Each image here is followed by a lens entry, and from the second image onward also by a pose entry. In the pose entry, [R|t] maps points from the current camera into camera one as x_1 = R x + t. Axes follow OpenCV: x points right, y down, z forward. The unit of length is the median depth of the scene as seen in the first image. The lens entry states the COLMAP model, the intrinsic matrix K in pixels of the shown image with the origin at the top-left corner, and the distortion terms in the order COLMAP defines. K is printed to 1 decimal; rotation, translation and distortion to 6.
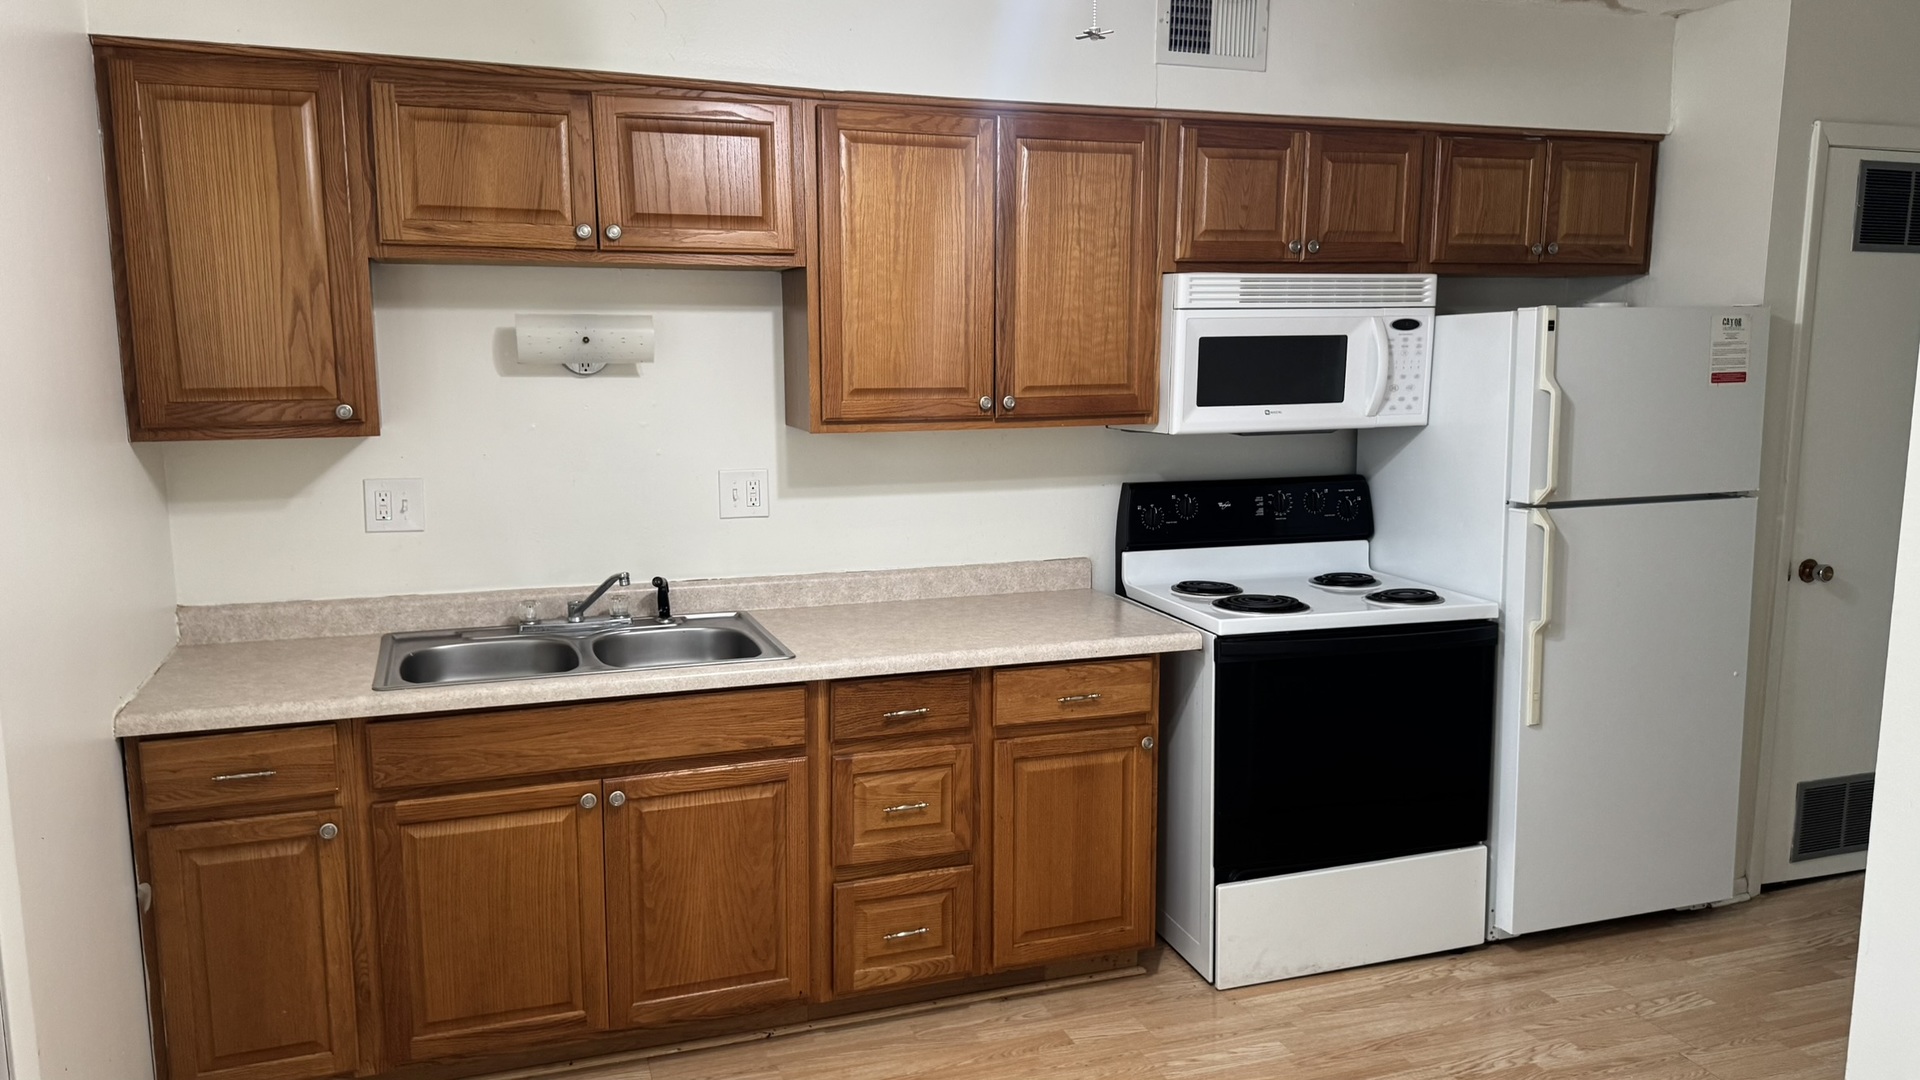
lens RADIAL K [[1284.2, 0, 950.4], [0, 1284.2, 528.4], [0, 0, 1]] dist [0.038533, -0.093330]
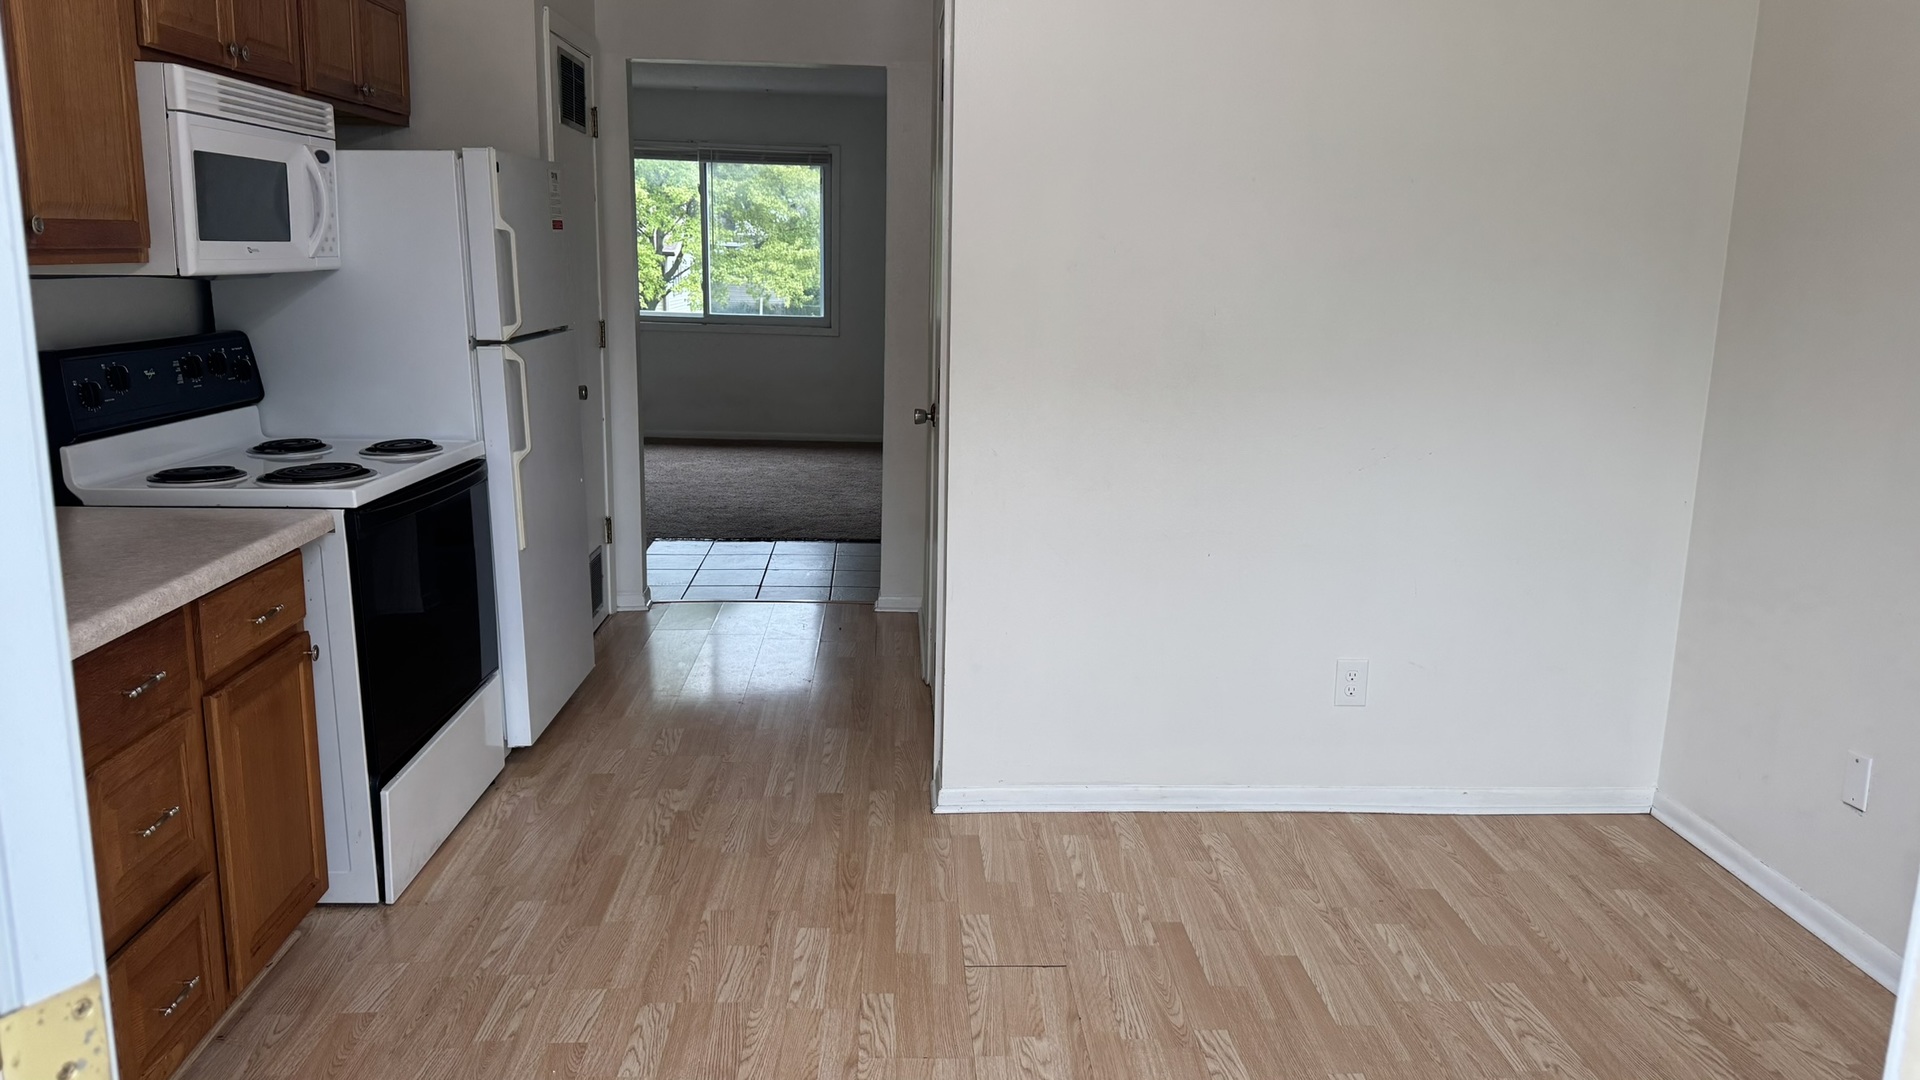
lens RADIAL K [[1284.2, 0, 950.4], [0, 1284.2, 528.4], [0, 0, 1]] dist [0.038533, -0.093330]
pose [[0.285225, -0.187031, 0.940035, -0.450677], [0.108219, 0.980789, 0.162303, 0.000189], [-0.952332, 0.055437, 0.299986, 0.337390]]
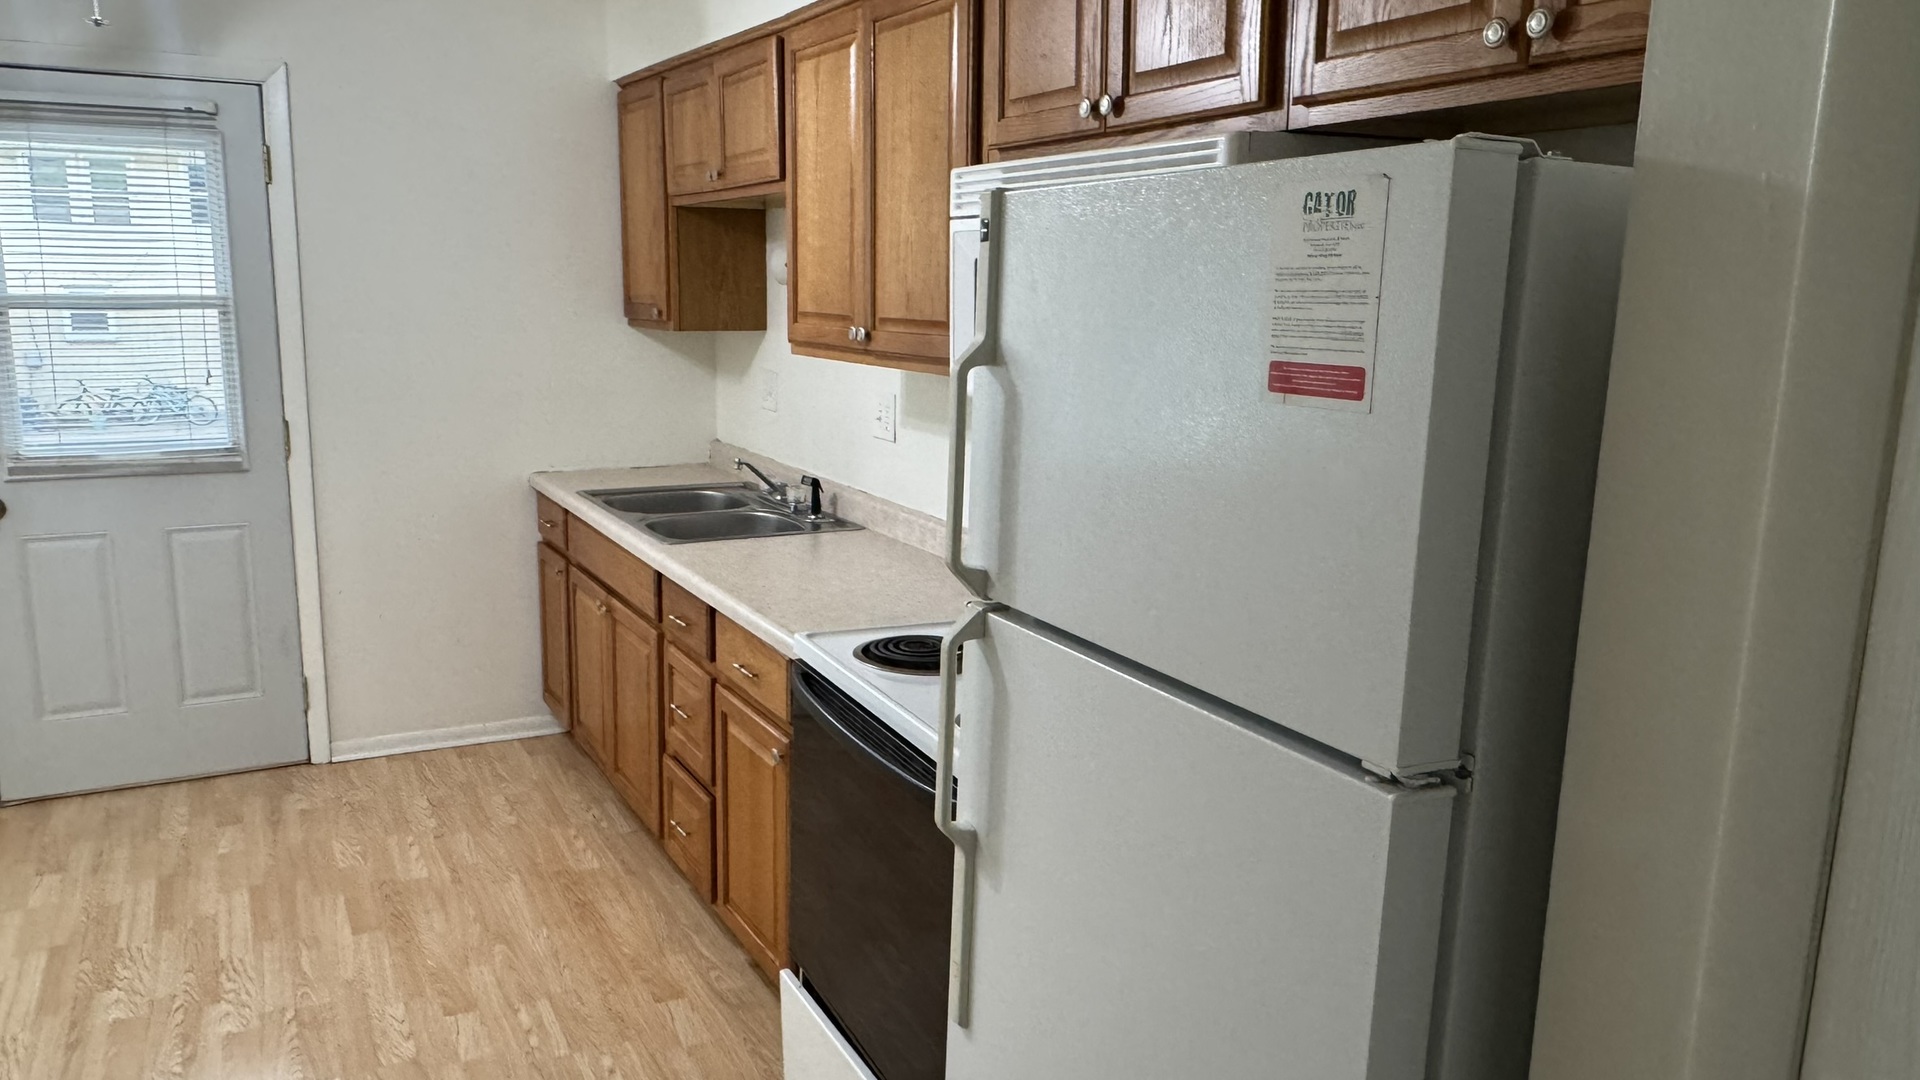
lens RADIAL K [[1430.7, 0, 960.0], [0, 1430.7, 540.0], [0, 0, 1]] dist [0.000660, 0.001294]
pose [[0.140954, 0.183429, -0.972875, 0.962363], [-0.161535, 0.973778, 0.160195, -0.123248], [0.976749, 0.134573, 0.166888, 0.874194]]
